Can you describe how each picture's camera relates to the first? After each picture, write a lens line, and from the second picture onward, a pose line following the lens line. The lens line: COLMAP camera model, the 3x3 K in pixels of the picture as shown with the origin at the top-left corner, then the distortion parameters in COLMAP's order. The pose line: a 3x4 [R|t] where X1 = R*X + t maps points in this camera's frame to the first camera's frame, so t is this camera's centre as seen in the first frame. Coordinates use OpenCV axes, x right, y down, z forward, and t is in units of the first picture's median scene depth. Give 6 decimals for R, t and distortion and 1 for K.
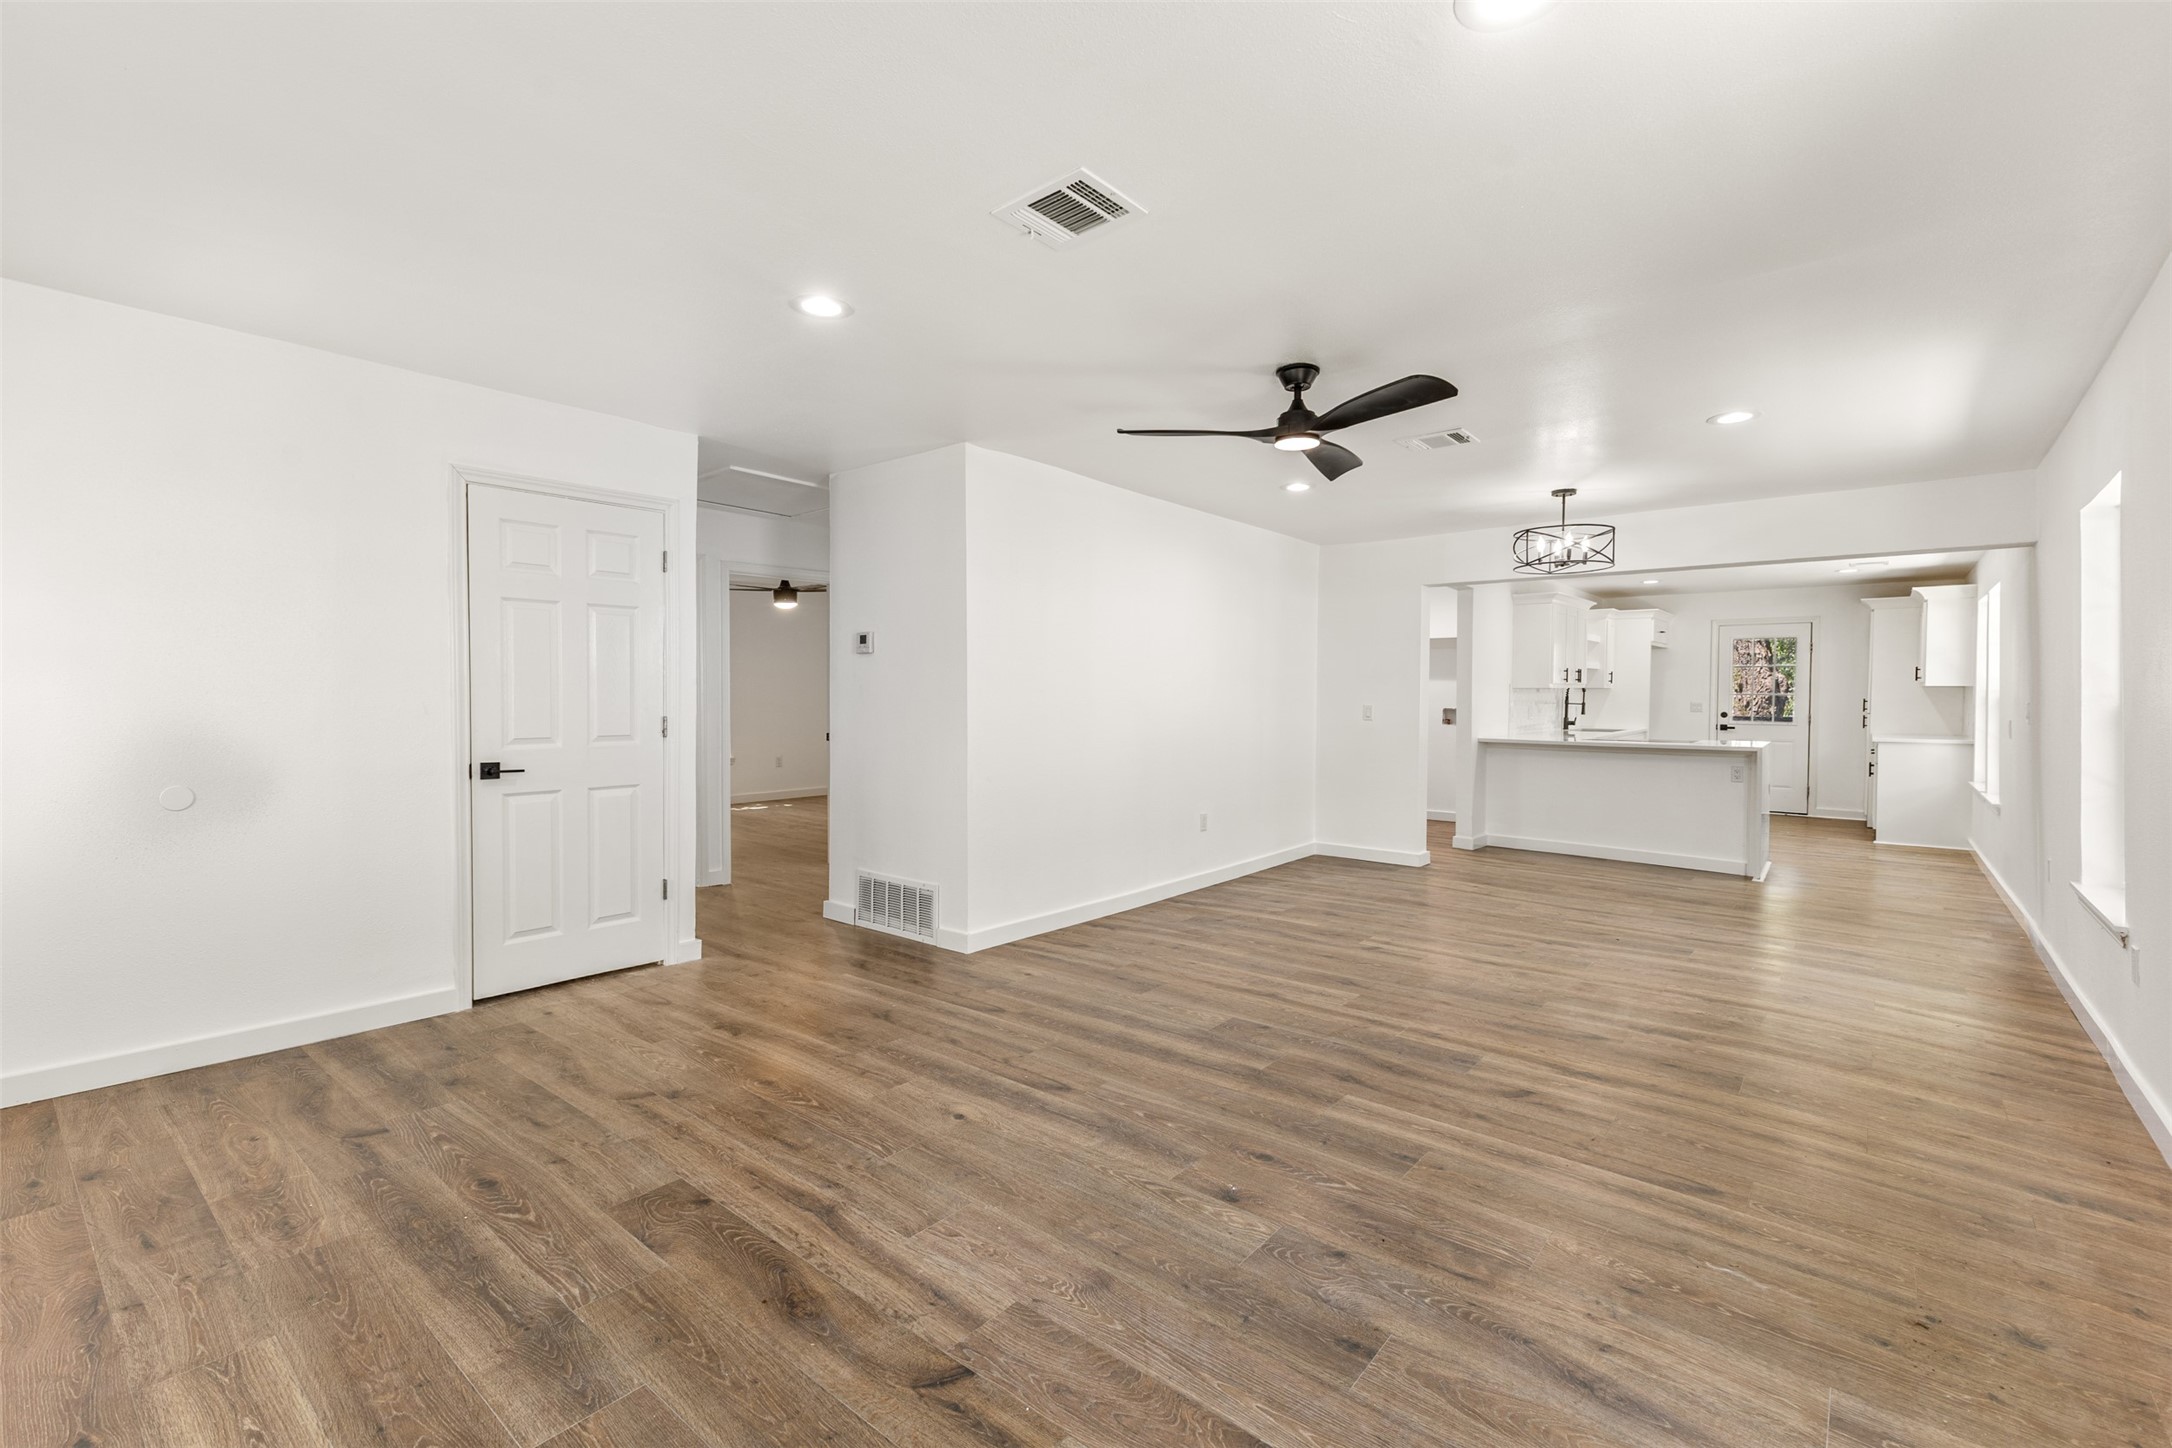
lens RADIAL K [[938.3, 0, 1083.6], [0, 938.3, 733.7], [0, 0, 1]] dist [0.009144, 0.000003]
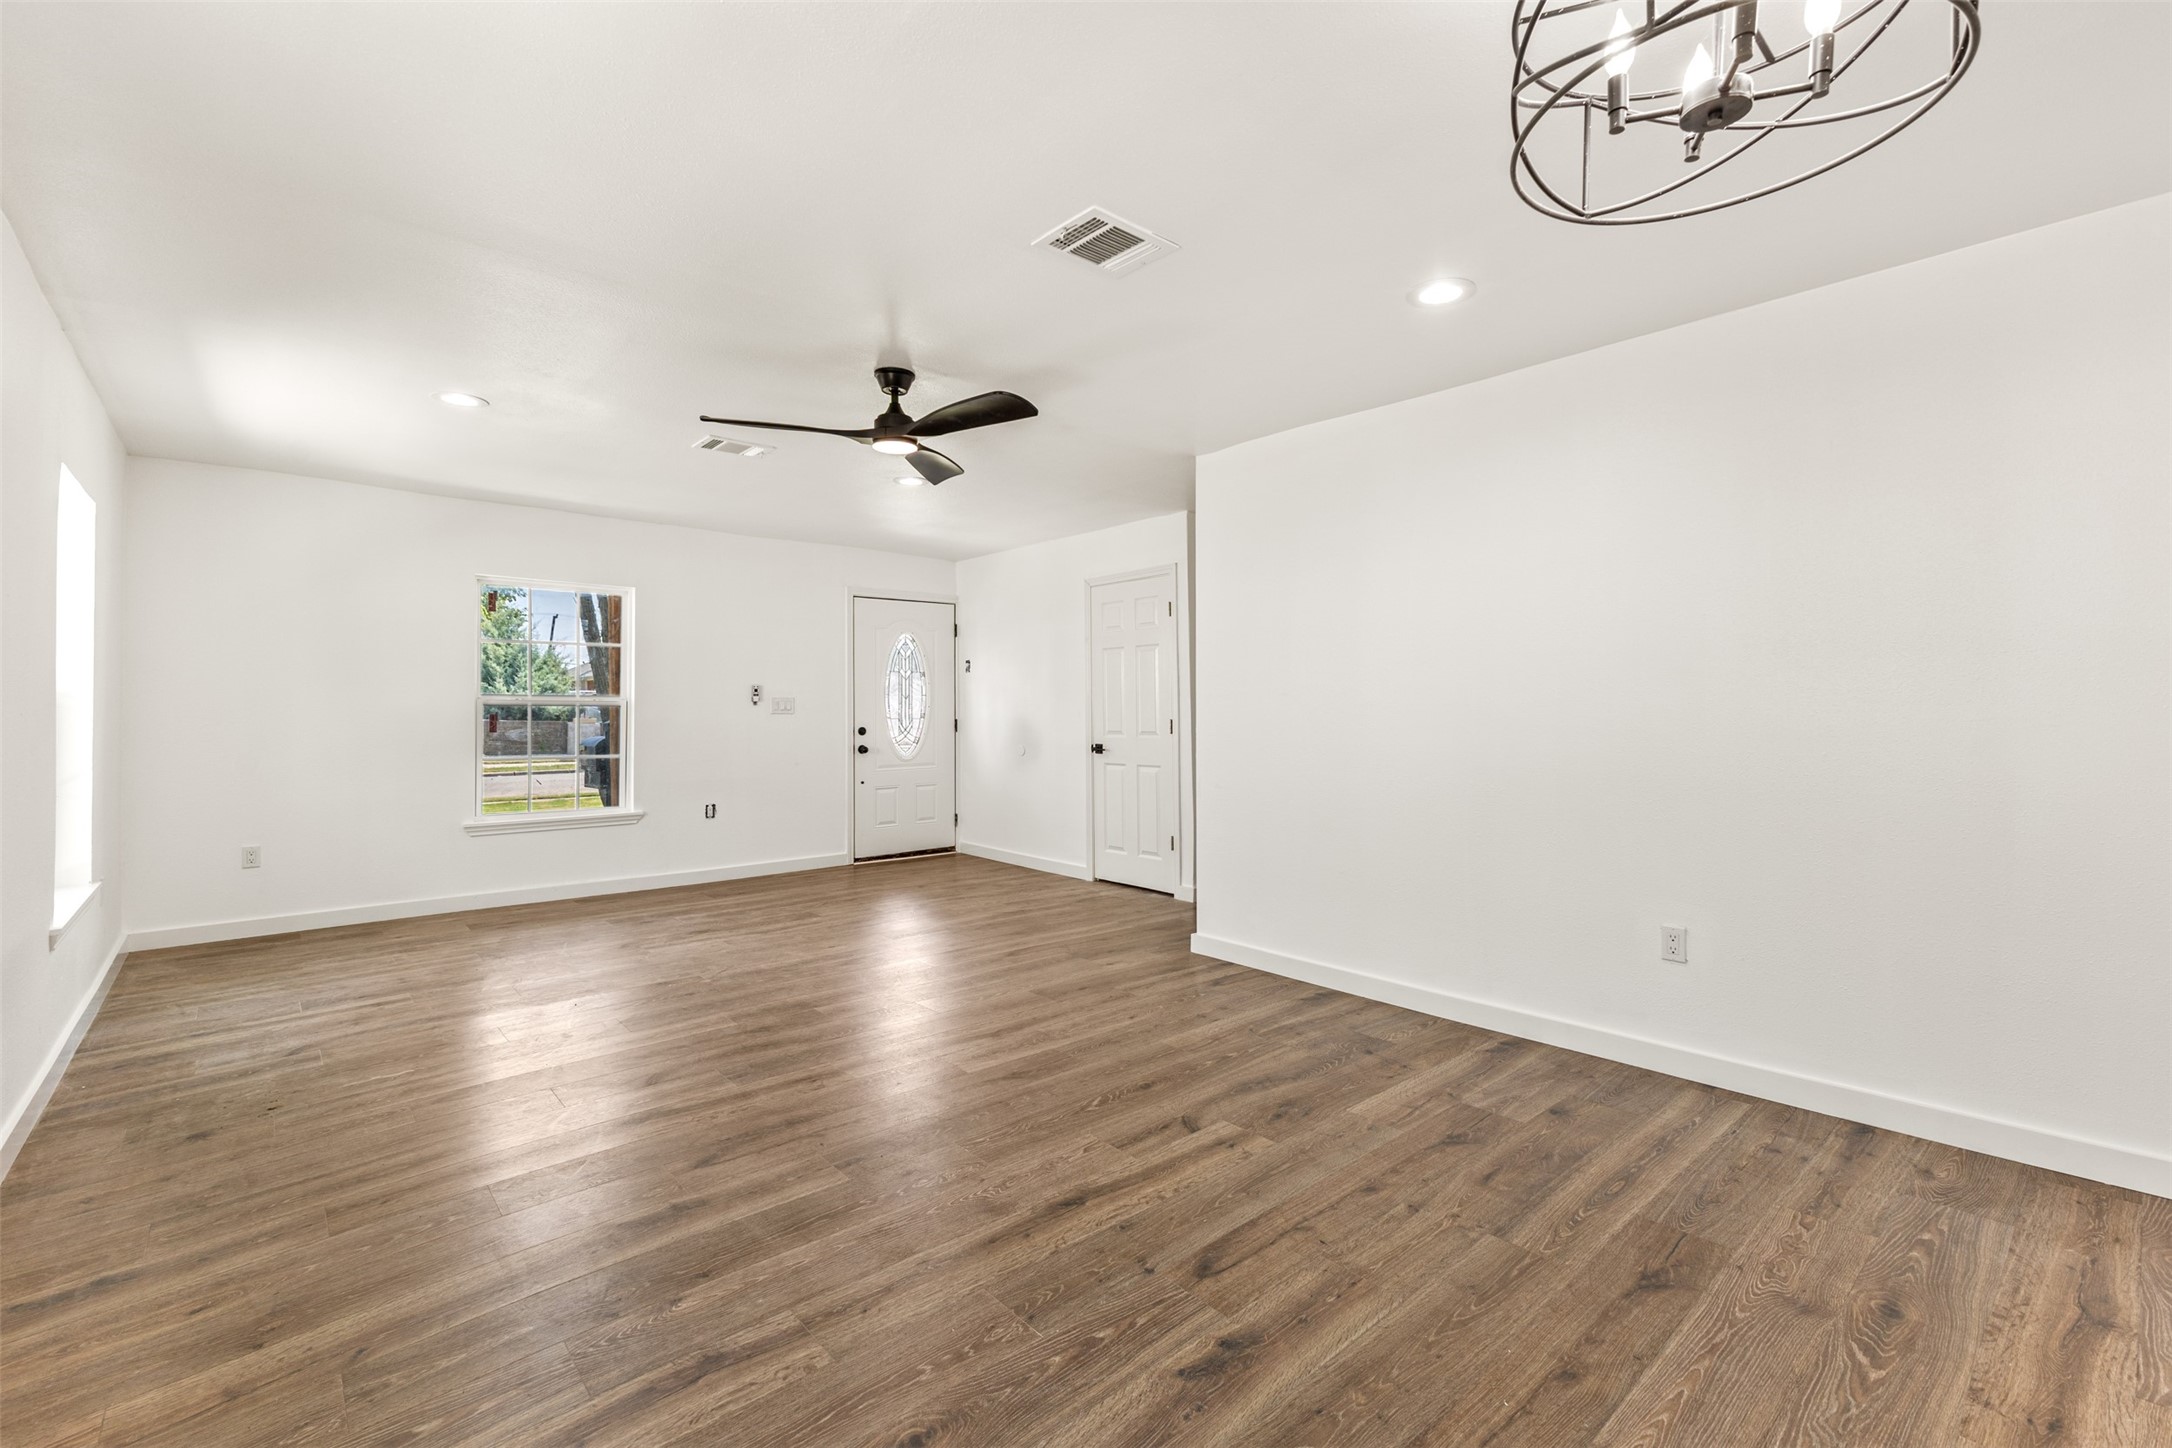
lens RADIAL K [[936.8, 0, 1086.1], [0, 936.8, 716.8], [0, 0, 1]] dist [0.012259, -0.000499]
pose [[-0.152665, 0.001469, -0.988277, 0.700012], [-0.034548, 0.999380, 0.006822, -0.019168], [0.987674, 0.035184, -0.152520, 0.800605]]
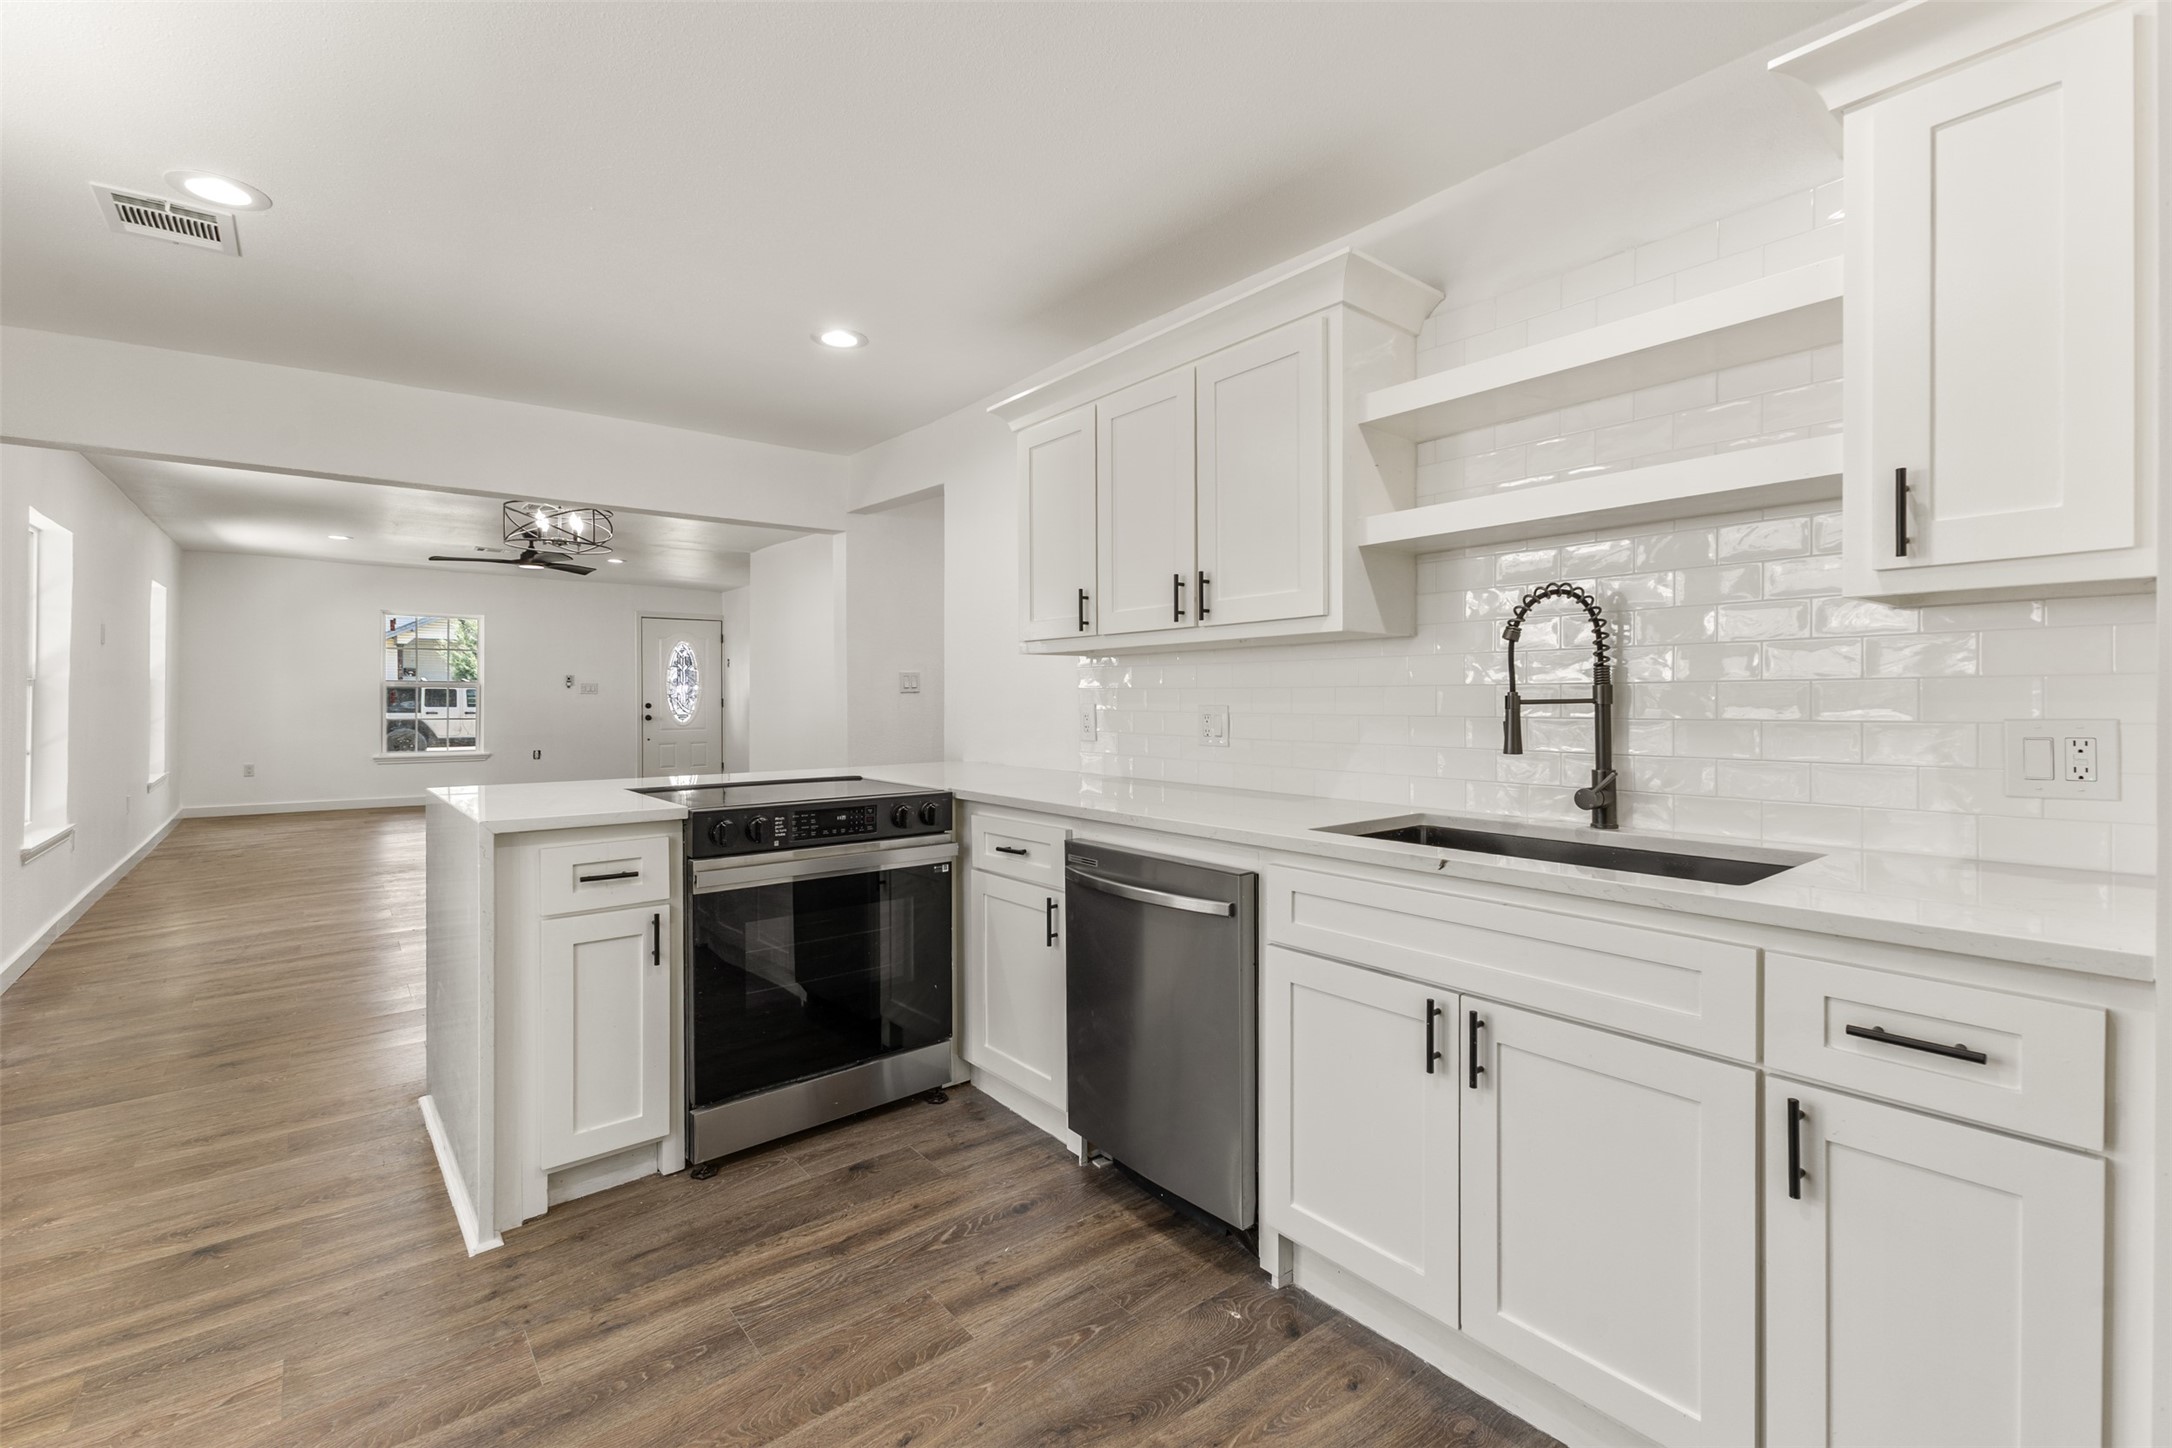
lens RADIAL K [[953.4, 0, 1081.6], [0, 953.4, 711.8], [0, 0, 1]] dist [0.012989, -0.000844]
pose [[-0.197528, 0.011184, -0.980233, 1.233041], [-0.045258, 0.998765, 0.020516, -0.048254], [0.979252, 0.048416, -0.196778, 1.554762]]
